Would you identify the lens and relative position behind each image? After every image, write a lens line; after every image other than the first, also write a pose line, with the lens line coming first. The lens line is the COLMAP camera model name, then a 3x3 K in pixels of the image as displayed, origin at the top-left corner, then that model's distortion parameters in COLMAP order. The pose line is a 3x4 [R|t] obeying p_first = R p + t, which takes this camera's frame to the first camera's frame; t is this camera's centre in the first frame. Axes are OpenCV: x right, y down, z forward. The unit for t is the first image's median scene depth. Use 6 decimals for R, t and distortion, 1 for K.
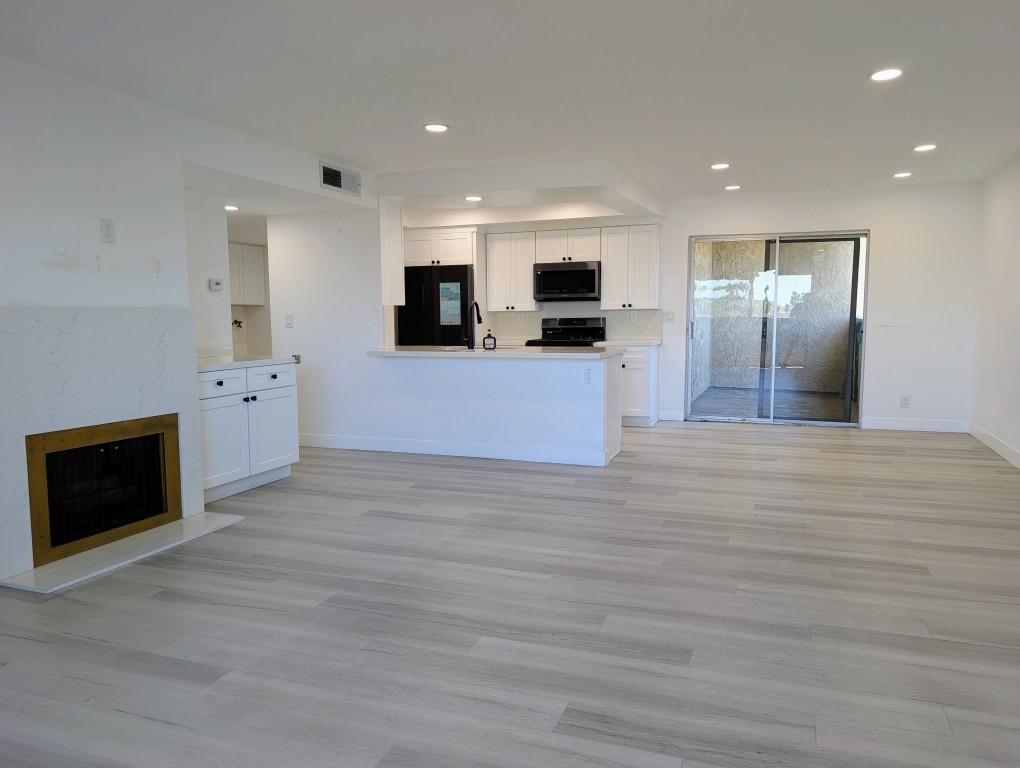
lens RADIAL K [[730.6, 0, 508.5], [0, 730.6, 389.5], [0, 0, 1]] dist [0.030502, -0.027103]
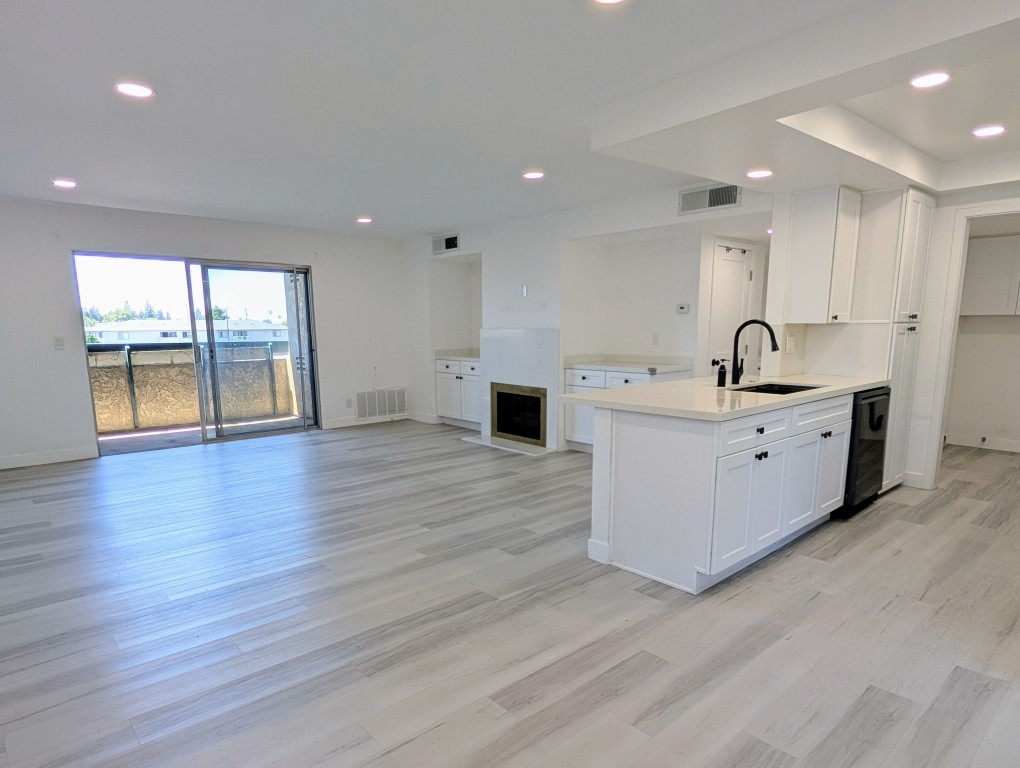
lens RADIAL K [[611.6, 0, 502.7], [0, 611.6, 422.0], [0, 0, 1]] dist [-0.011176, -0.001512]
pose [[-0.465852, 0.152132, -0.871687, 0.758270], [-0.076731, 0.974454, 0.211074, -0.162051], [0.881530, 0.165215, -0.442278, 1.316761]]
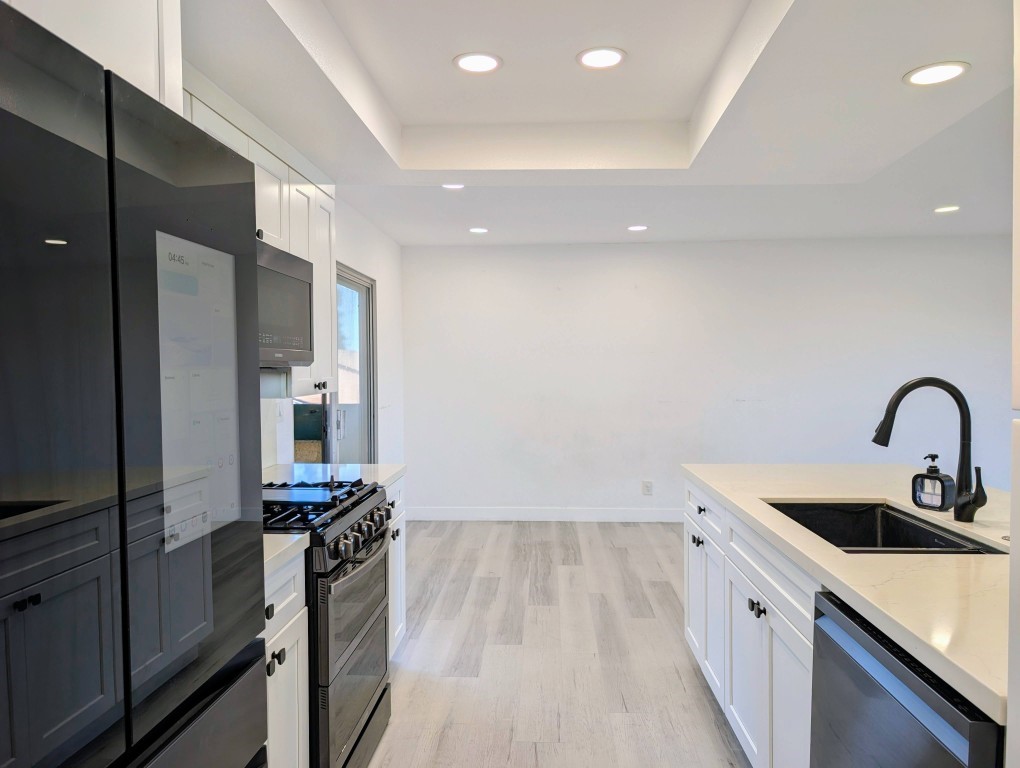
lens RADIAL K [[730.6, 0, 513.4], [0, 730.6, 386.9], [0, 0, 1]] dist [0.030502, -0.027103]
pose [[-0.305558, -0.019144, 0.951981, -0.377457], [0.103155, 0.993248, 0.053083, -0.191720], [-0.946569, 0.114422, -0.301520, 1.579229]]
